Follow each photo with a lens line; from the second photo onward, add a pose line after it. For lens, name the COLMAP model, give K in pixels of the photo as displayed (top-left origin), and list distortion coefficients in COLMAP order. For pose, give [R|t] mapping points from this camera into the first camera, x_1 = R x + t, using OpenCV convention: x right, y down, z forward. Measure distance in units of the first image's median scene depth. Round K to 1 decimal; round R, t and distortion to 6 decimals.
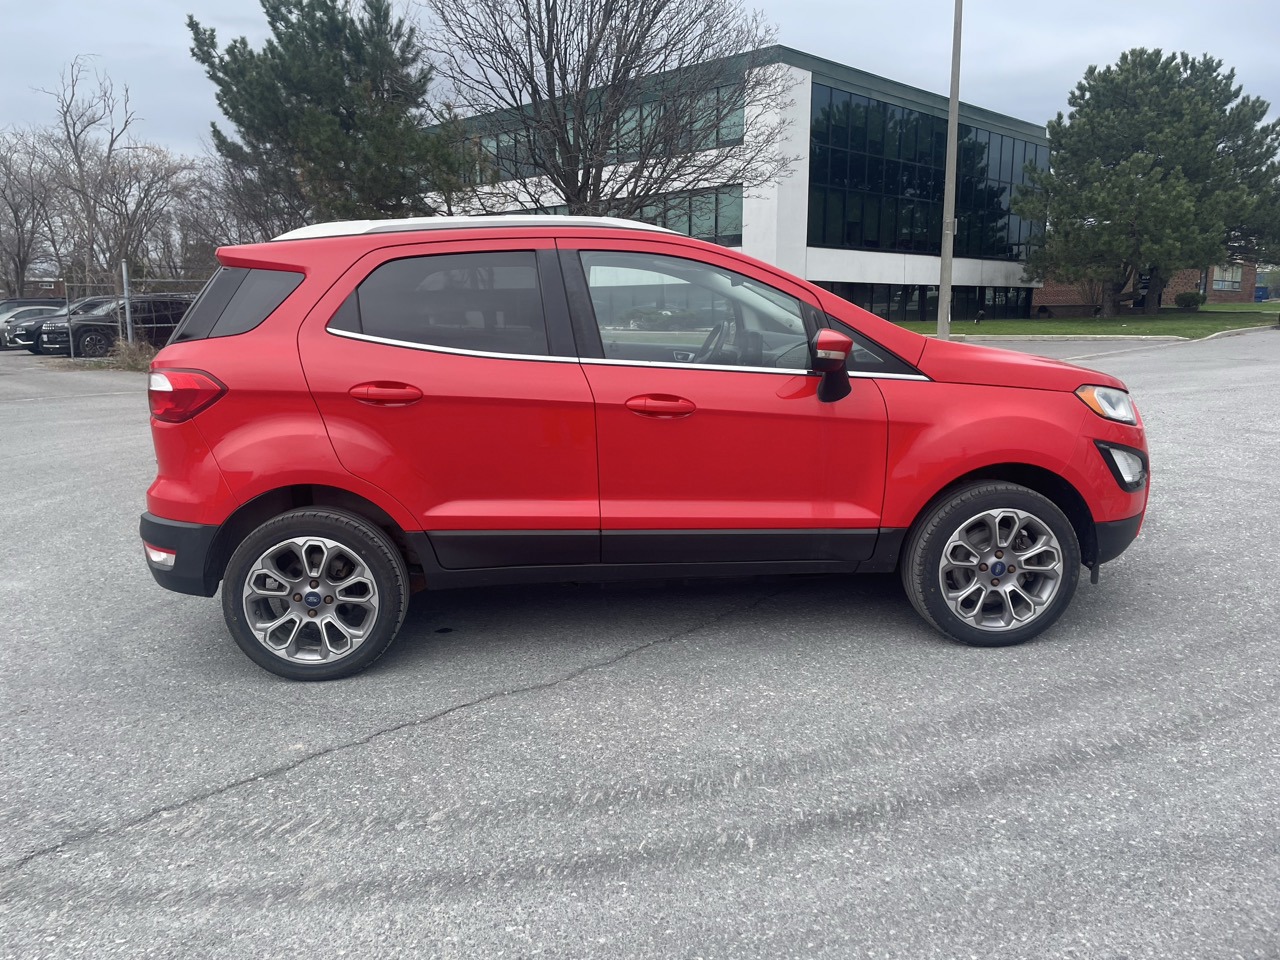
lens RADIAL K [[978.8, 0, 639.0], [0, 978.8, 455.0], [0, 0, 1]] dist [0.105689, -0.147275]
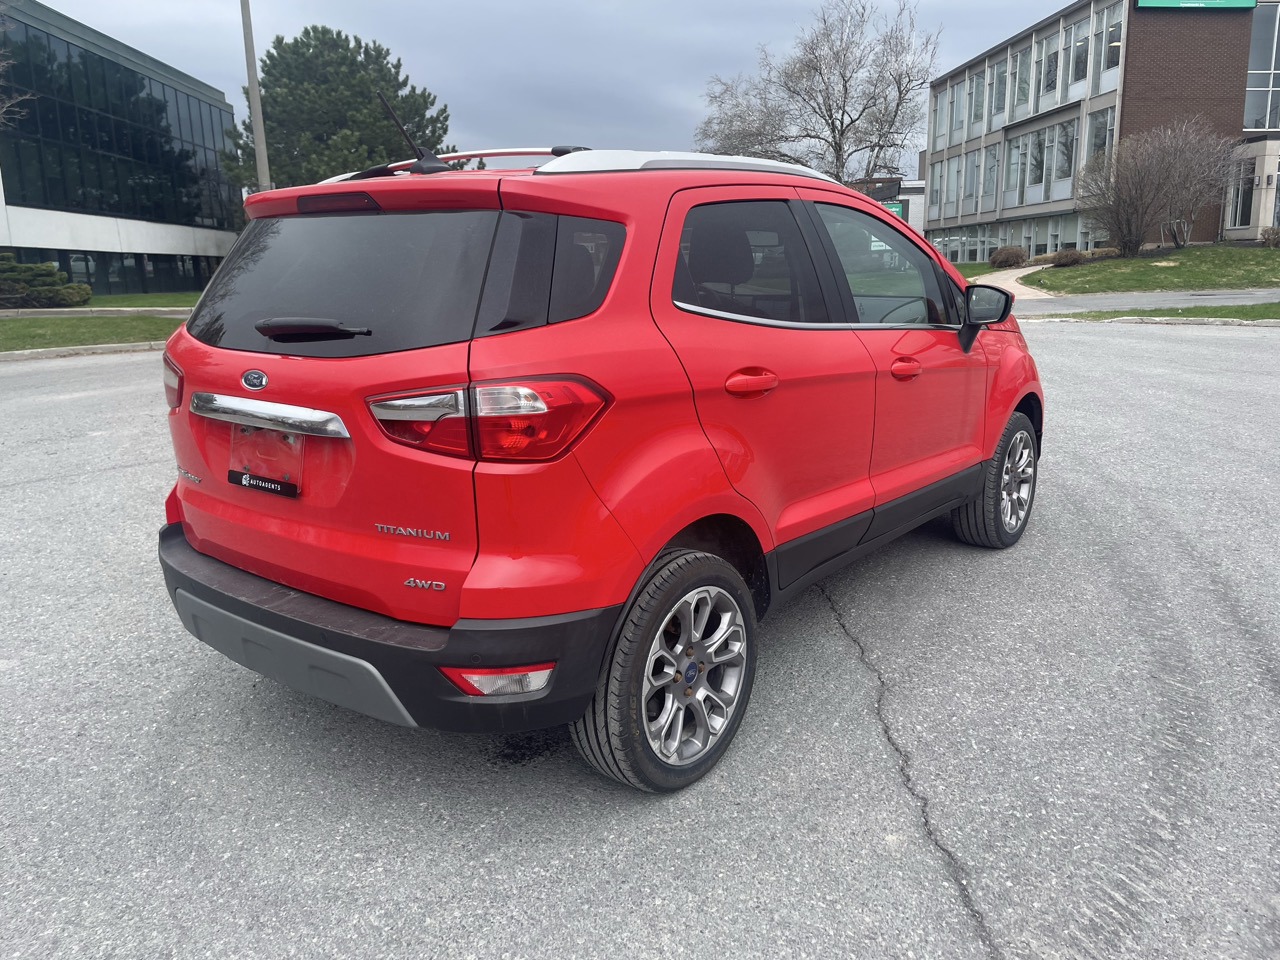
lens RADIAL K [[973.8, 0, 627.8], [0, 973.8, 475.4], [0, 0, 1]] dist [0.099853, -0.124308]
pose [[0.673032, -0.161021, 0.721872, -0.110273], [0.126136, 0.986704, 0.102493, -0.010192], [-0.728778, 0.022073, 0.684394, 0.068320]]
